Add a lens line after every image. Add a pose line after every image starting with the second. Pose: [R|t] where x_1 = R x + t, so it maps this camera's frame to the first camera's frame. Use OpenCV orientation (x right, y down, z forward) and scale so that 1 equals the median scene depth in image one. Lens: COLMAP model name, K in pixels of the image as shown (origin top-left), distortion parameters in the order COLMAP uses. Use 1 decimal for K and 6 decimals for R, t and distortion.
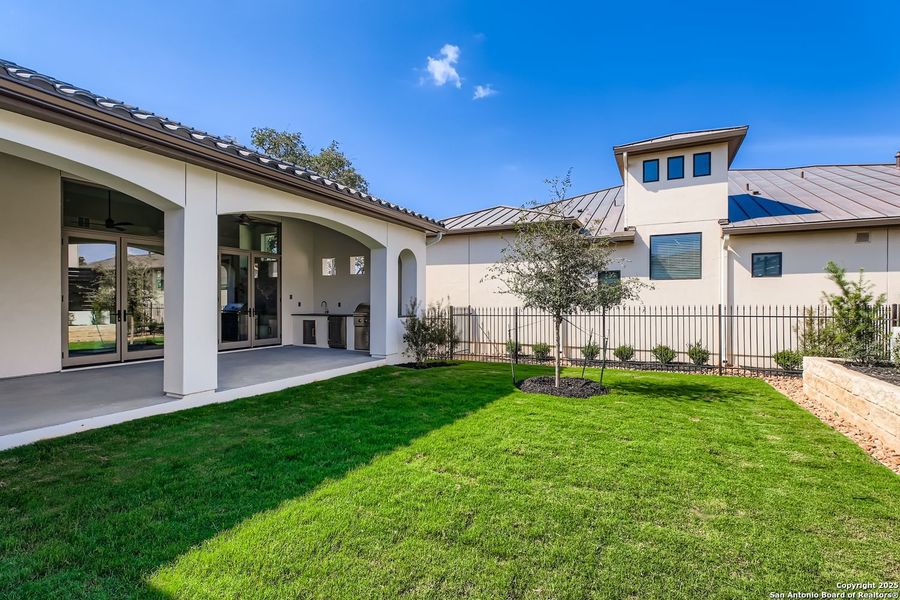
lens RADIAL K [[411.7, 0, 450.3], [0, 411.7, 301.7], [0, 0, 1]] dist [0.001274, 0.000290]
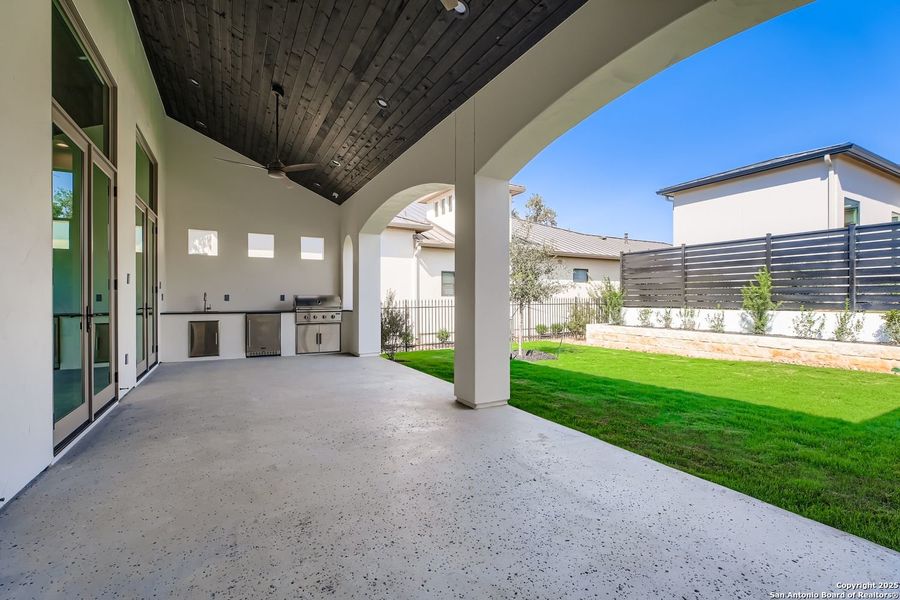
lens RADIAL K [[411.7, 0, 451.0], [0, 411.7, 298.5], [0, 0, 1]] dist [0.001274, 0.000290]
pose [[0.569502, -0.001189, 0.821989, -0.690744], [-0.001752, 0.999995, 0.002660, 0.005815], [-0.821988, -0.002955, 0.569497, 0.296840]]
